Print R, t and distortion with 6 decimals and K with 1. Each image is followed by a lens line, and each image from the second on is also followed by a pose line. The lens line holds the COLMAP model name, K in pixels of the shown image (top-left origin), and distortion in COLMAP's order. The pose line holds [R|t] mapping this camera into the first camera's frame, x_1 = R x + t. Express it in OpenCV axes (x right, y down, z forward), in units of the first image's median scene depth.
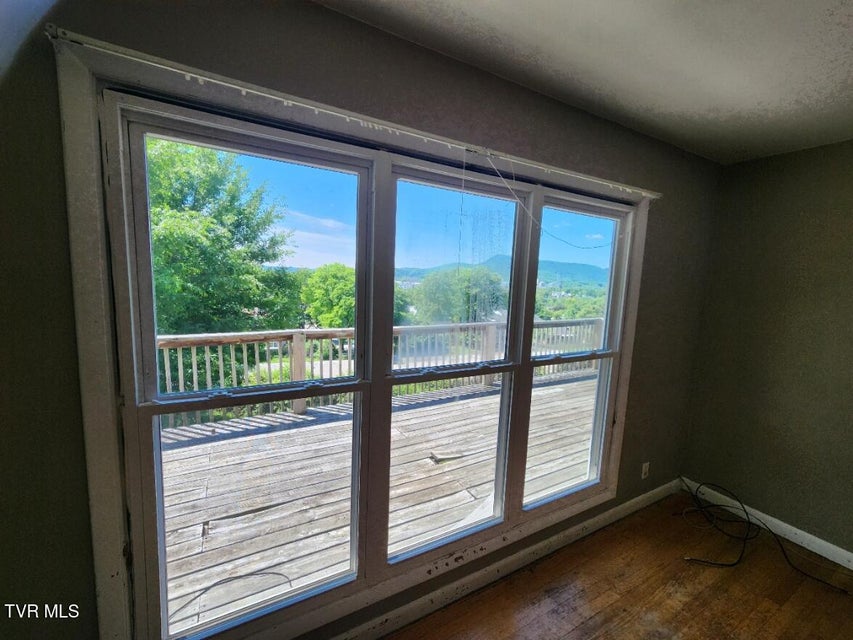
lens RADIAL K [[351.1, 0, 417.4], [0, 351.1, 321.1], [0, 0, 1]] dist [-0.000101, 0.001093]
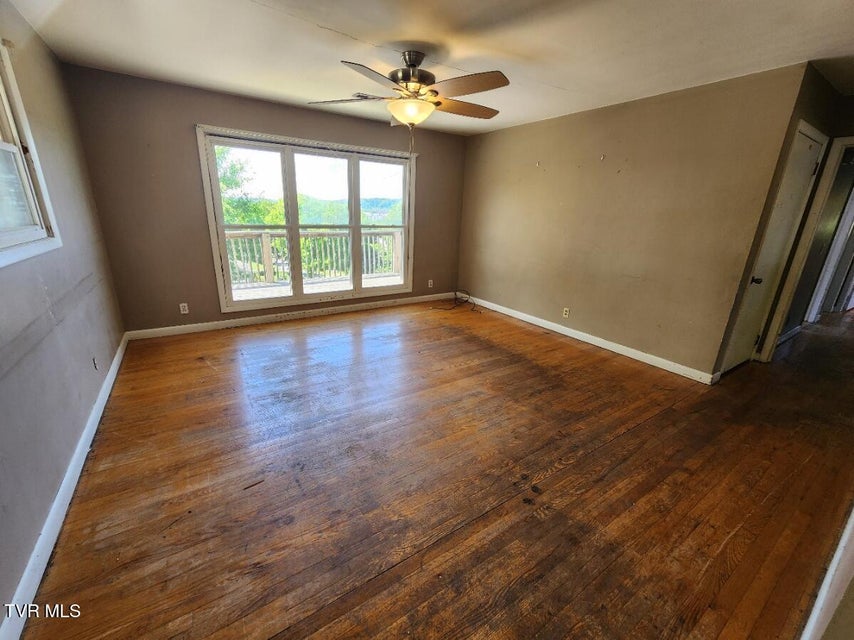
lens RADIAL K [[351.5, 0, 420.0], [0, 351.5, 320.1], [0, 0, 1]] dist [0.002379, 0.000237]
pose [[0.996524, -0.027752, 0.078542, 0.666318], [0.012881, 0.982869, 0.183853, 0.401832], [-0.082299, -0.182202, 0.979811, -2.052947]]
